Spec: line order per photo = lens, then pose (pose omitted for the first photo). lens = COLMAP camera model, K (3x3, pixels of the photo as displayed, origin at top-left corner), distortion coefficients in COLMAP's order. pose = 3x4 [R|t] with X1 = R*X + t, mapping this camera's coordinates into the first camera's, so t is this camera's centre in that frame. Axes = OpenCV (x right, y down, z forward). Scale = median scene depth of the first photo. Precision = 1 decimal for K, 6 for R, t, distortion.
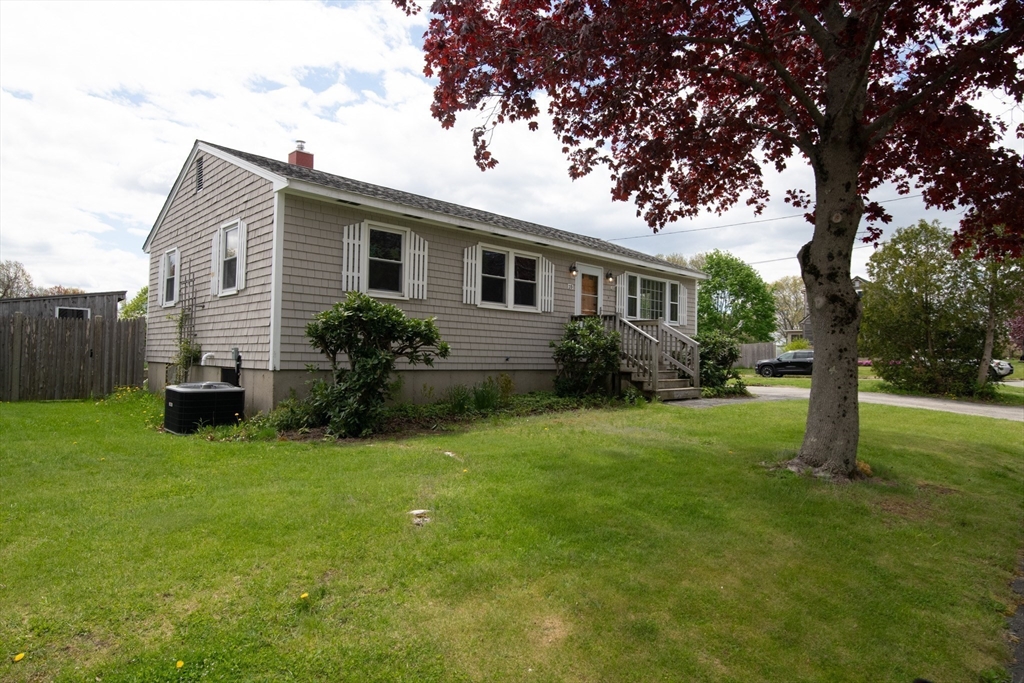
lens RADIAL K [[598.1, 0, 525.3], [0, 598.1, 338.1], [0, 0, 1]] dist [-0.004814, -0.001336]
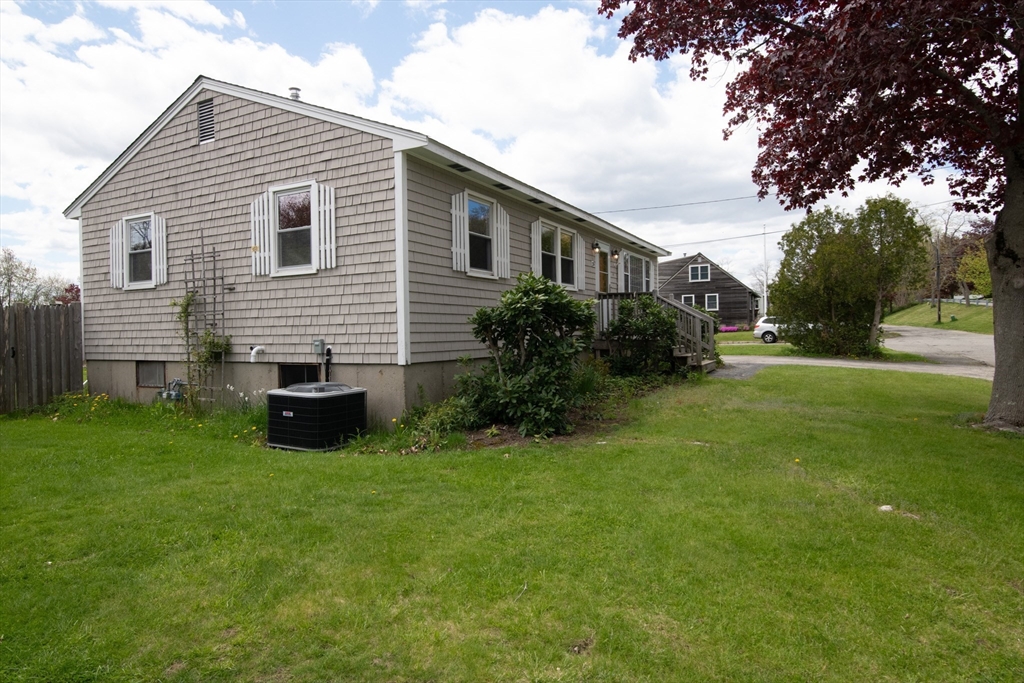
lens RADIAL K [[598.1, 0, 525.3], [0, 598.1, 338.1], [0, 0, 1]] dist [-0.004814, -0.001336]
pose [[0.951169, -0.035674, 0.306601, -0.377047], [0.022208, 0.998634, 0.047301, -0.014616], [-0.307870, -0.038182, 0.950662, 0.104312]]
